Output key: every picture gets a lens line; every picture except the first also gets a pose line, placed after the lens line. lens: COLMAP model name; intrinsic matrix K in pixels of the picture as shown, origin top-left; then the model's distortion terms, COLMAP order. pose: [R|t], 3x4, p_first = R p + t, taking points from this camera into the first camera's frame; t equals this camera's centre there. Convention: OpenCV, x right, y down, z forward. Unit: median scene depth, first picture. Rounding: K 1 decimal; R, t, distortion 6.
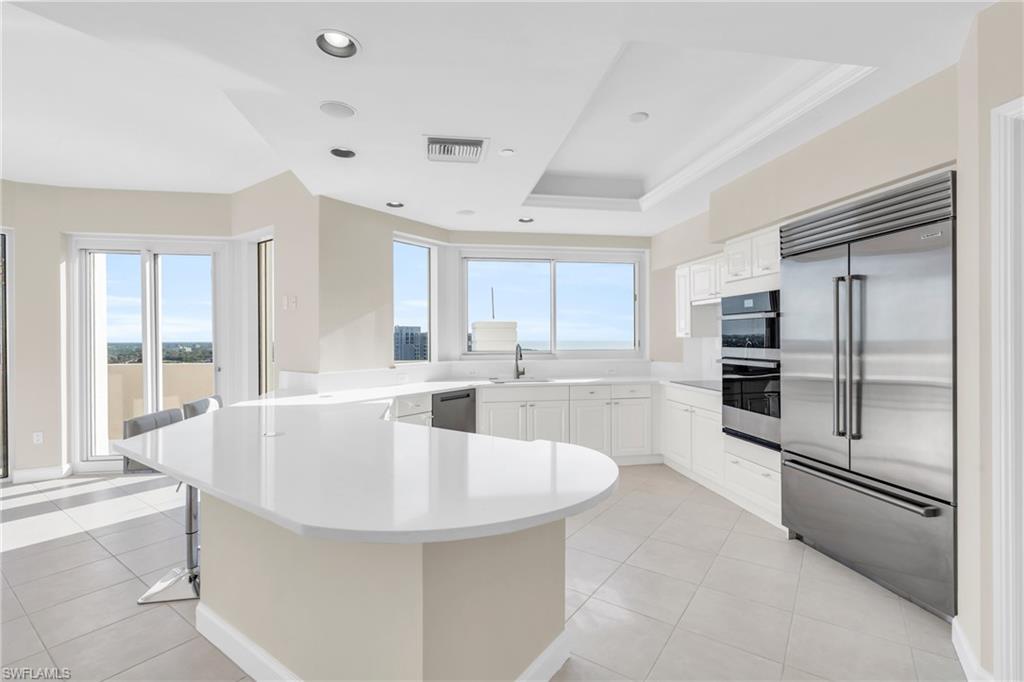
lens RADIAL K [[464.2, 0, 504.5], [0, 464.2, 344.7], [0, 0, 1]] dist [0.002987, 0.001027]
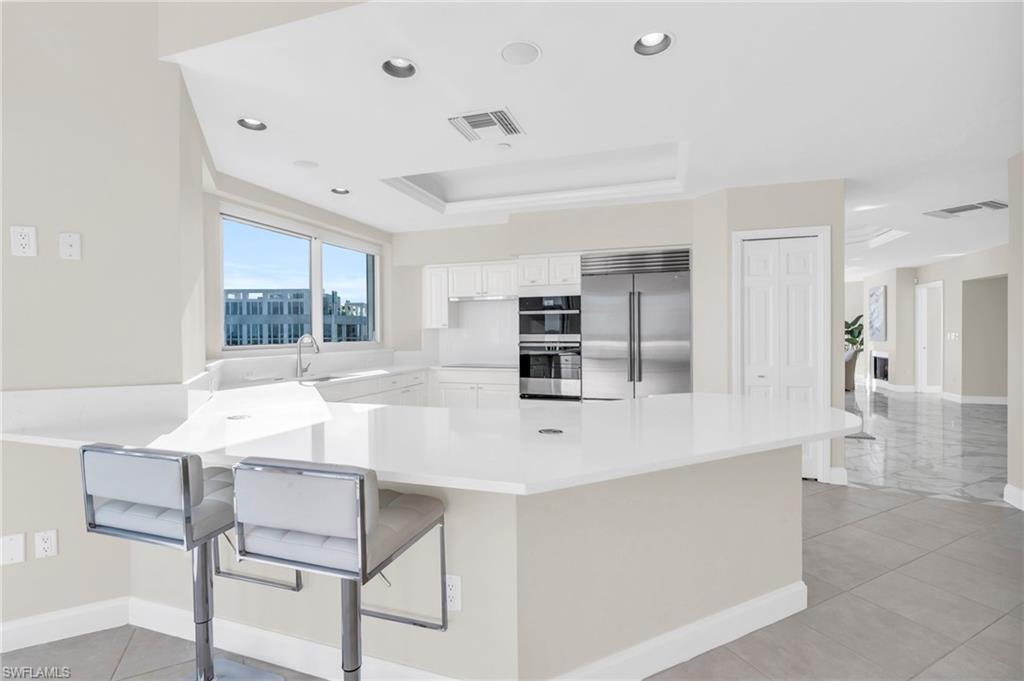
lens RADIAL K [[464.2, 0, 503.6], [0, 464.2, 335.1], [0, 0, 1]] dist [0.002987, 0.001027]
pose [[0.472447, -0.006242, 0.881337, -0.729362], [0.017874, 0.999837, -0.002500, 0.009575], [-0.881178, 0.016934, 0.472482, 0.407828]]
